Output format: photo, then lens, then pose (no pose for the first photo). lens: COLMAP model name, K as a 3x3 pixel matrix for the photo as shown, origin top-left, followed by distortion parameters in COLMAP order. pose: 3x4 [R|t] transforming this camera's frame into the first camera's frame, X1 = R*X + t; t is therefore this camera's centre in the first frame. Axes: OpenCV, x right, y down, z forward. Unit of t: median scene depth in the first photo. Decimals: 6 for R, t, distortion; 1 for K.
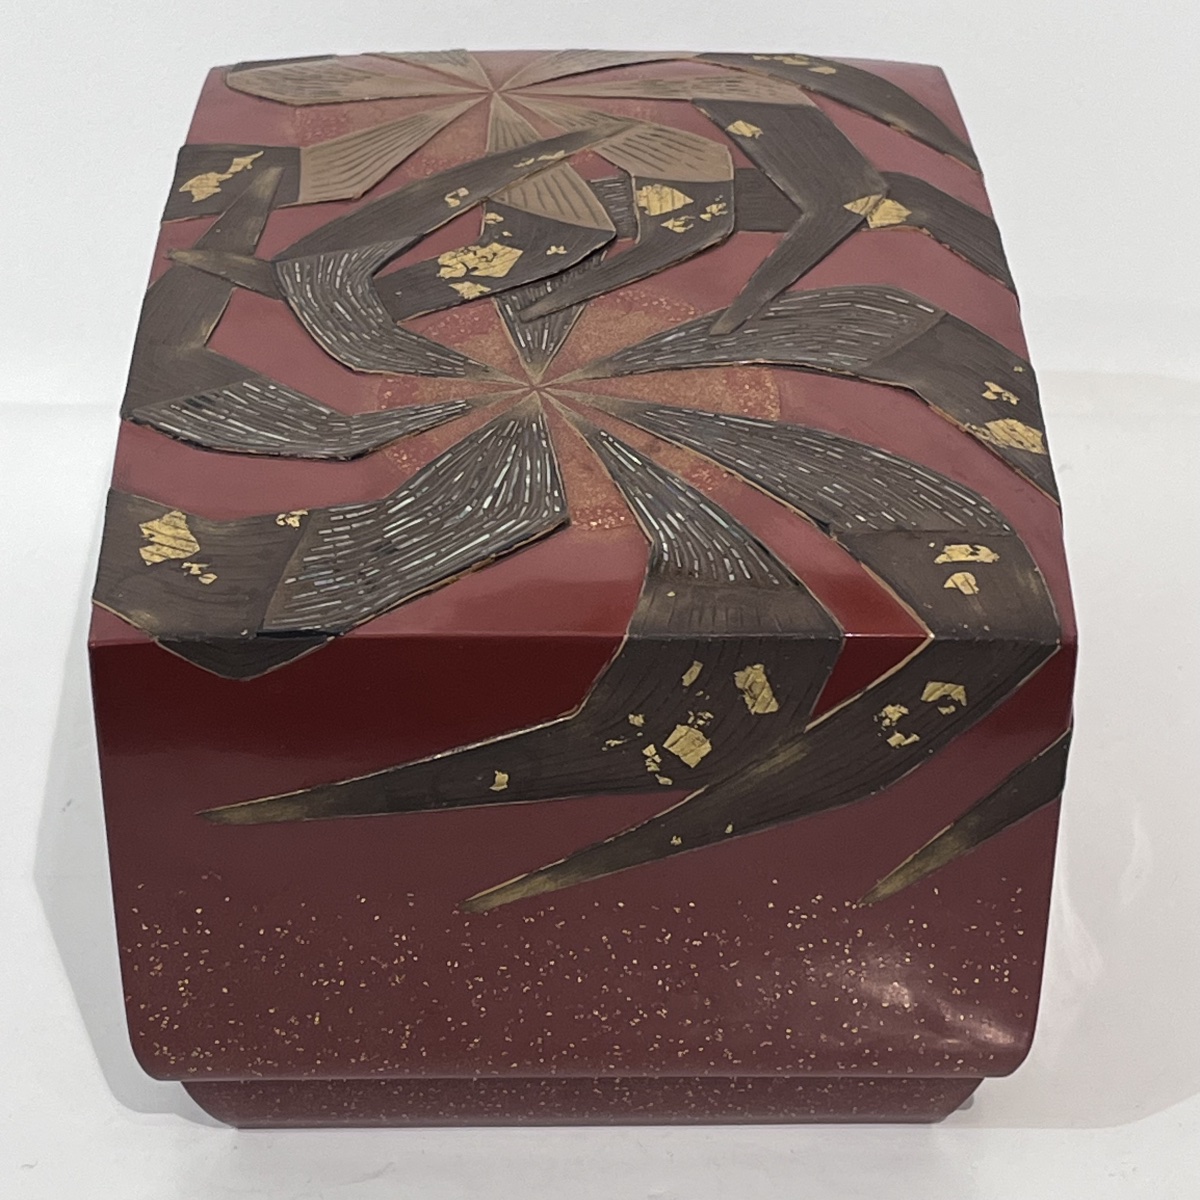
lens RADIAL K [[3090.9, 0, 600.0], [0, 3090.9, 600.0], [0, 0, 1]] dist [0.272015, -0.579508]
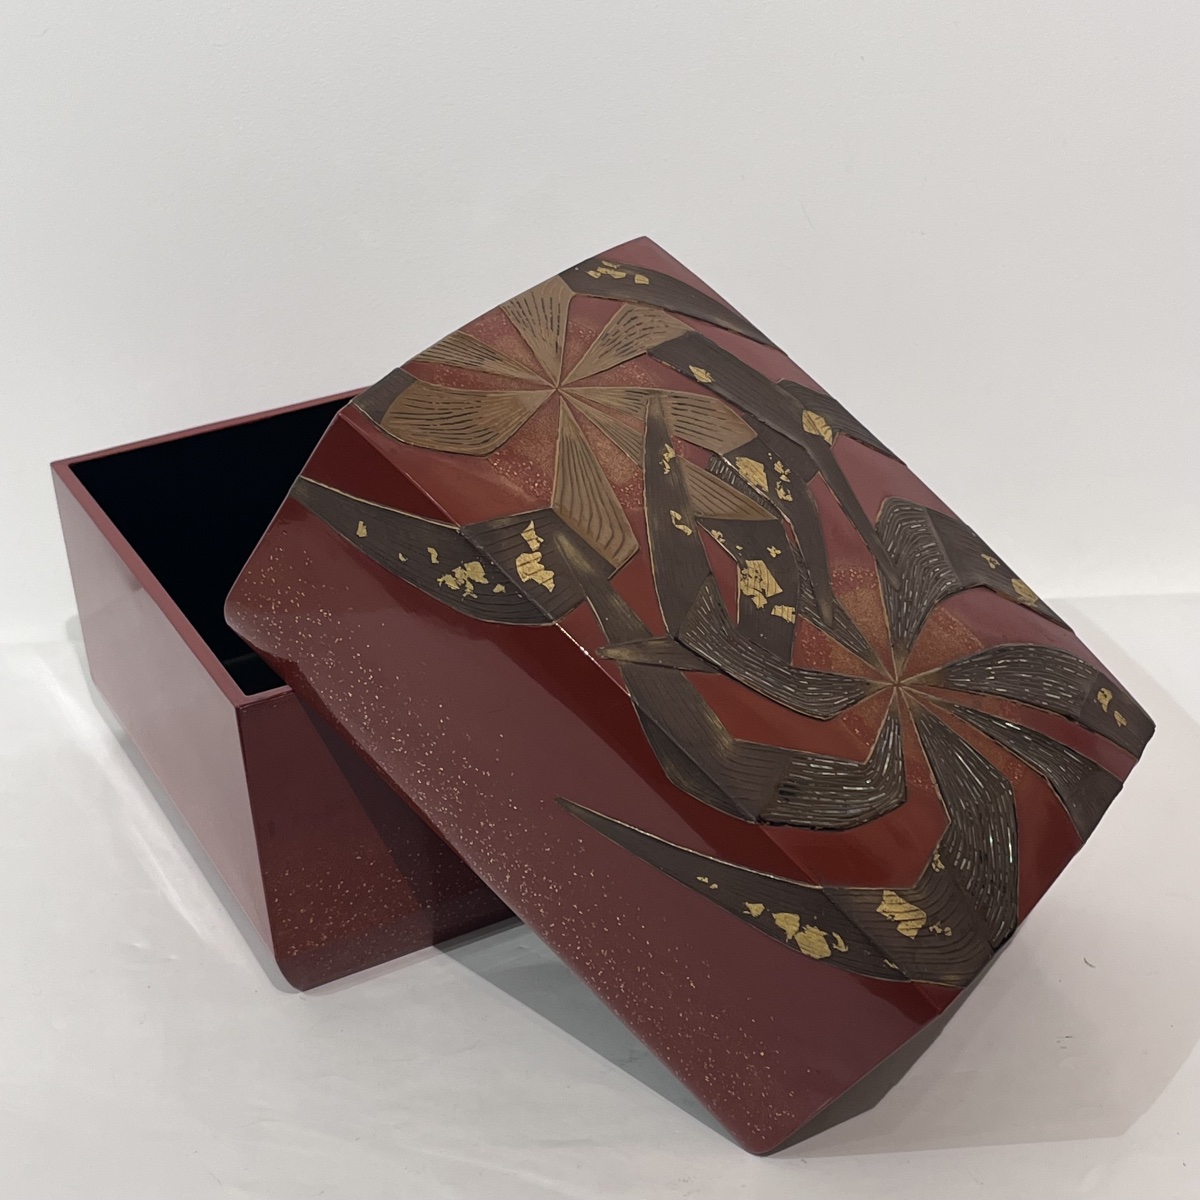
lens RADIAL K [[2175.2, 0, 586.2], [0, 2175.2, 597.4], [0, 0, 1]] dist [0.164338, -0.391868]
pose [[0.536207, -0.414757, 0.735159, -0.933829], [0.003067, 0.871903, 0.489668, -0.673119], [-0.844081, -0.260309, 0.468793, 0.643631]]
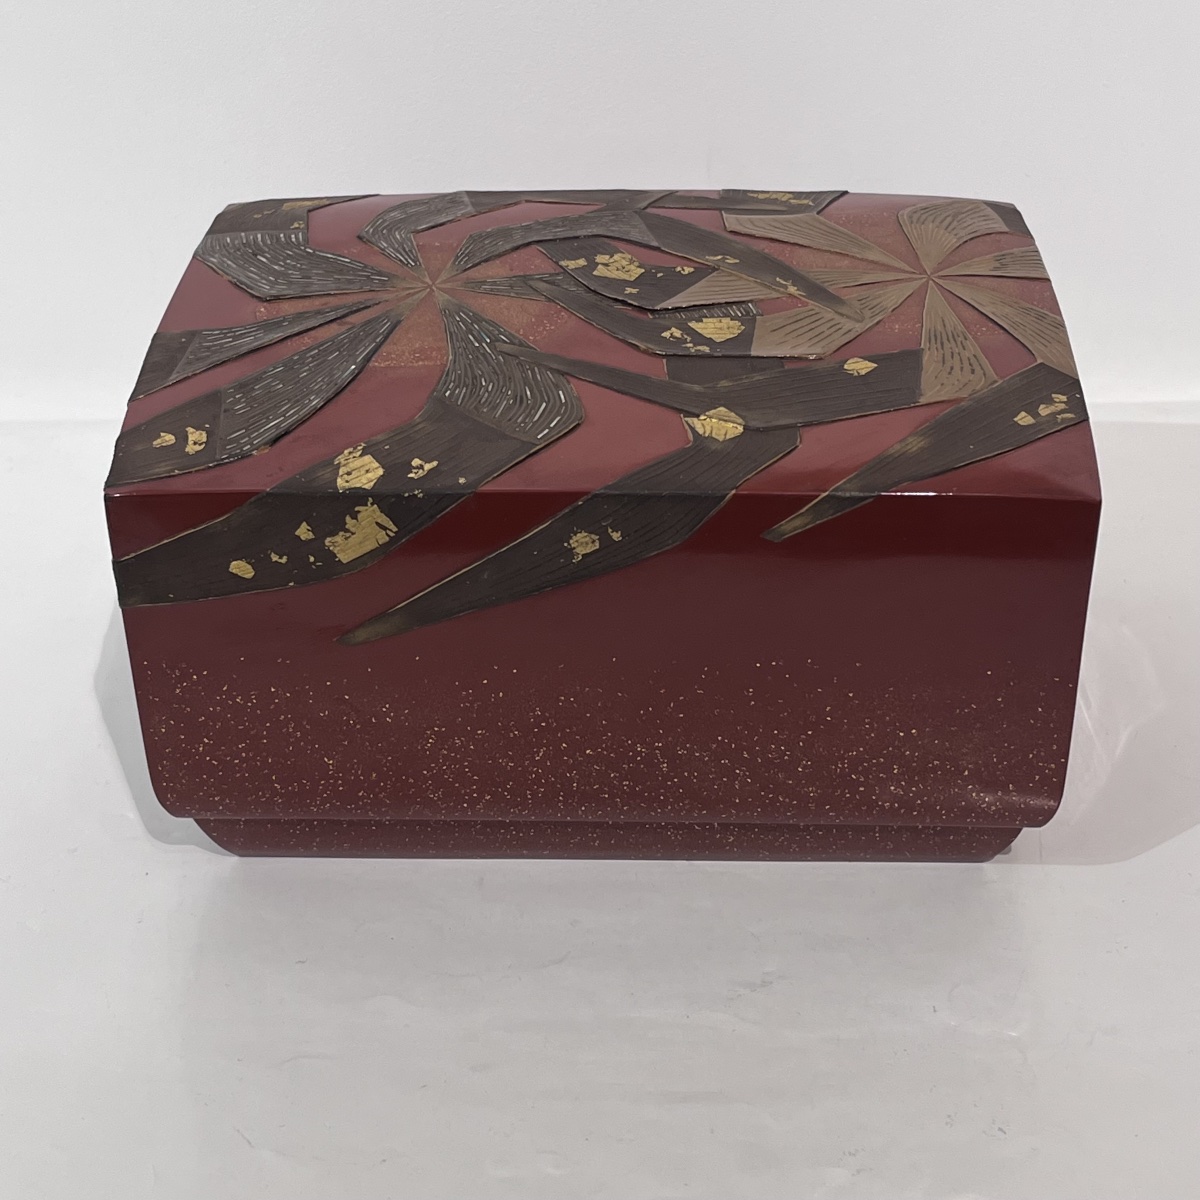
lens RADIAL K [[2175.2, 0, 586.2], [0, 2175.2, 597.4], [0, 0, 1]] dist [0.164338, -0.391868]
pose [[-0.043052, 0.555671, -0.830287, 0.924209], [-0.546926, 0.682361, 0.485031, -0.515702], [0.836073, 0.474987, 0.274534, 0.877842]]
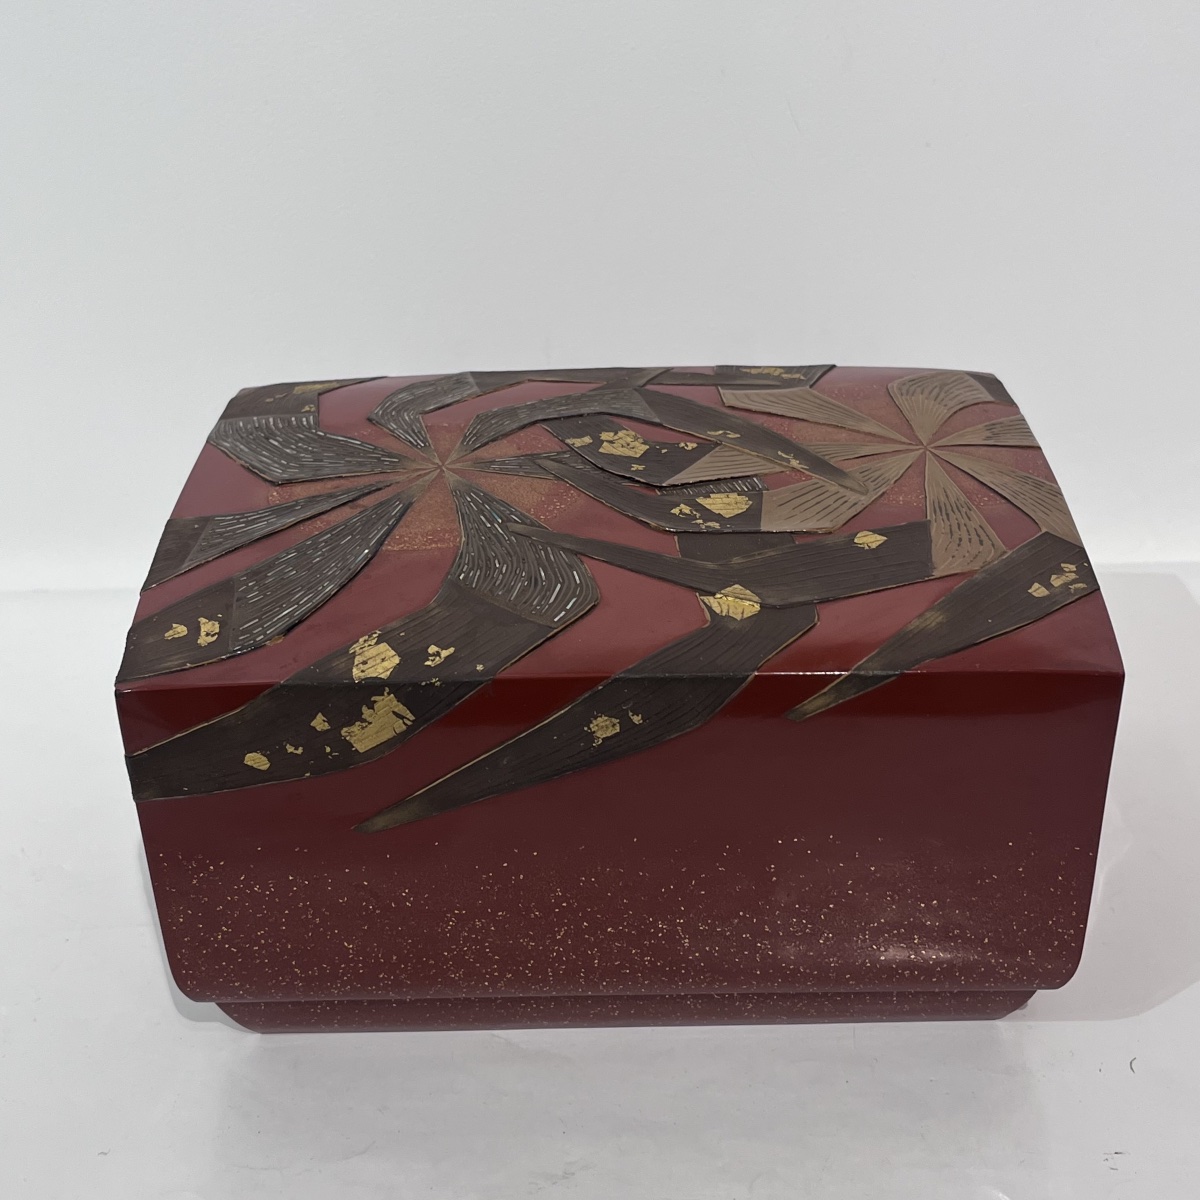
lens RADIAL K [[1784.9, 0, 601.2], [0, 1784.9, 633.0], [0, 0, 1]] dist [0.182021, -0.832828]
pose [[-0.008208, 0.531371, -0.847099, 0.759839], [-0.542552, 0.709230, 0.450145, -0.448151], [0.839982, 0.463290, 0.282475, 0.888415]]
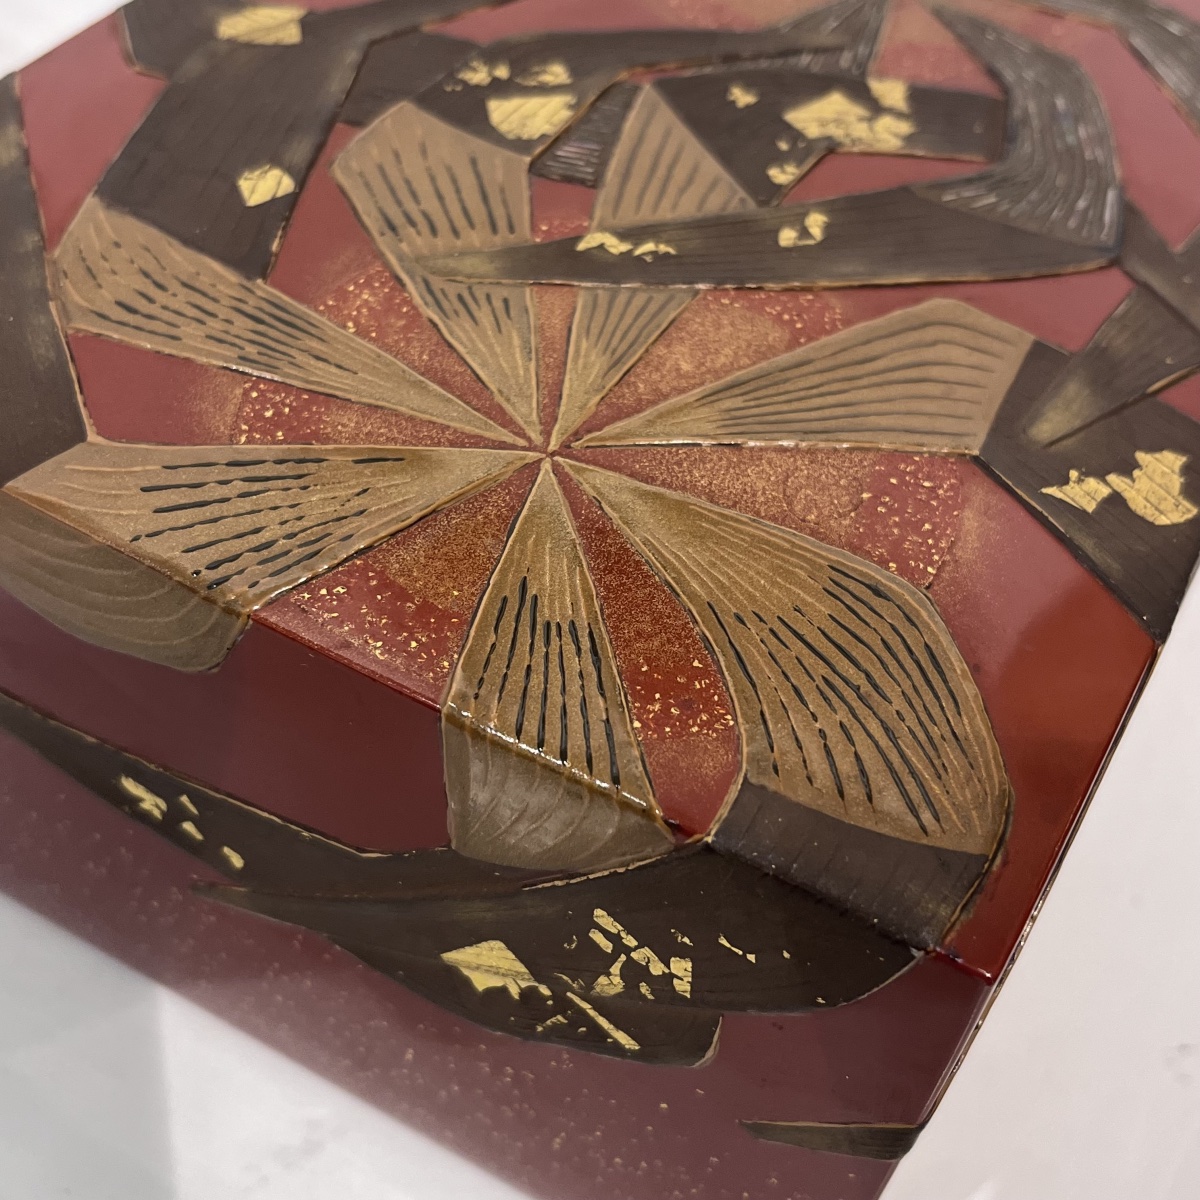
lens RADIAL K [[1711.4, 0, 600.0], [0, 1711.4, 600.0], [0, 0, 1]] dist [0.024520, -0.004653]
pose [[-0.871370, -0.413363, 0.264283, -0.152008], [0.176814, 0.237894, 0.955062, -0.516159], [-0.457659, 0.878941, -0.134205, 1.296955]]
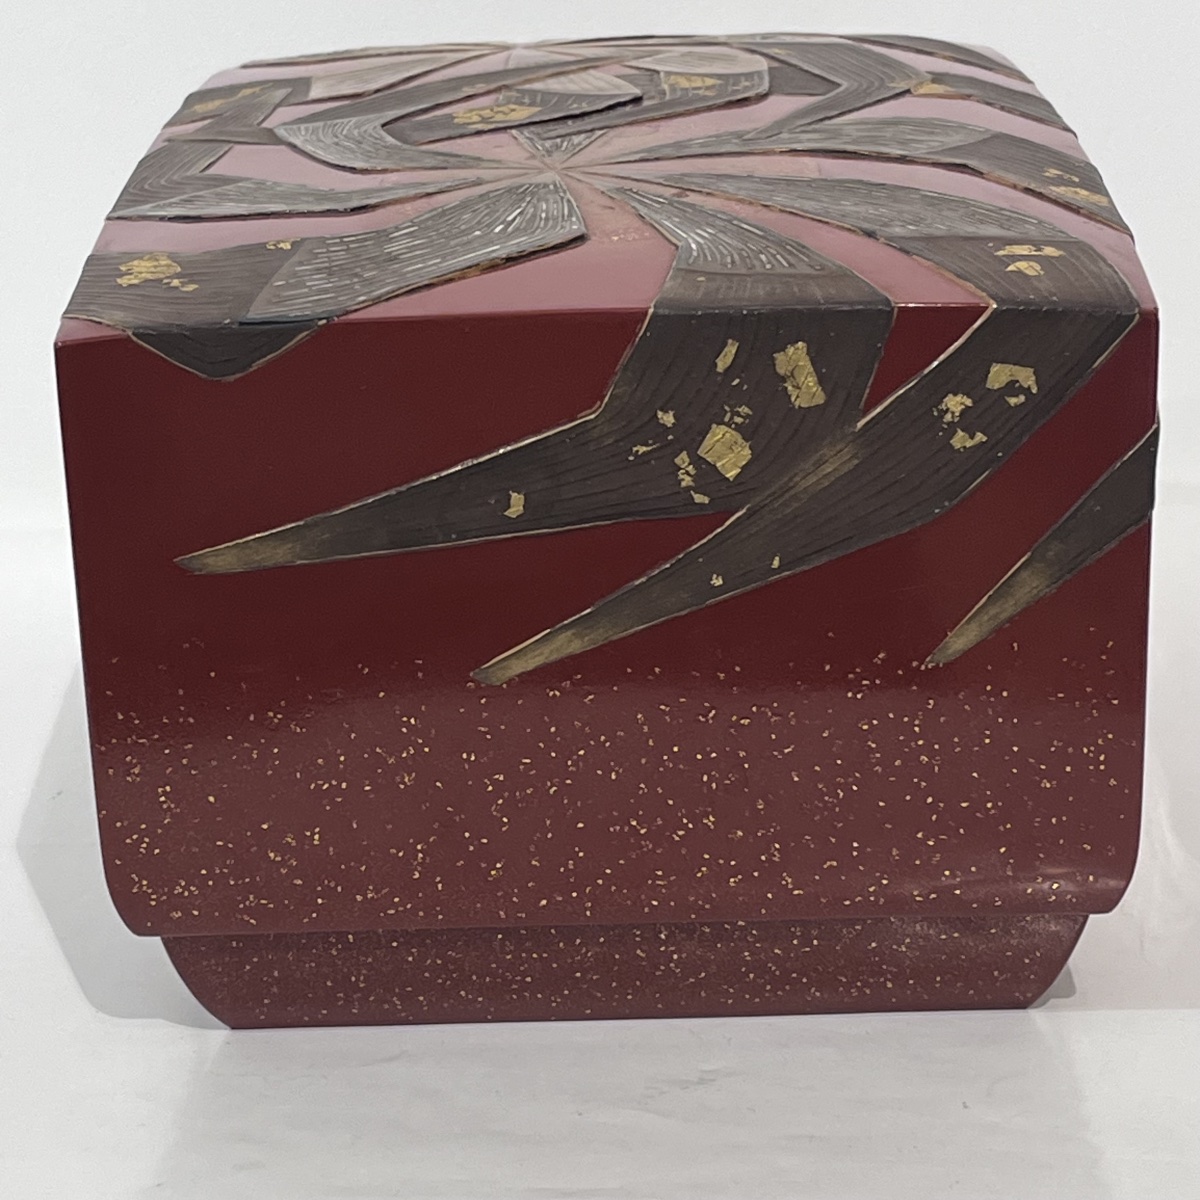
lens RADIAL K [[3090.9, 0, 600.0], [0, 3090.9, 600.0], [0, 0, 1]] dist [0.272015, -0.579508]
pose [[0.999349, -0.027191, -0.023709, 0.011792], [0.020523, 0.968990, -0.246248, 0.292344], [0.029670, 0.245601, 0.968917, 0.140073]]
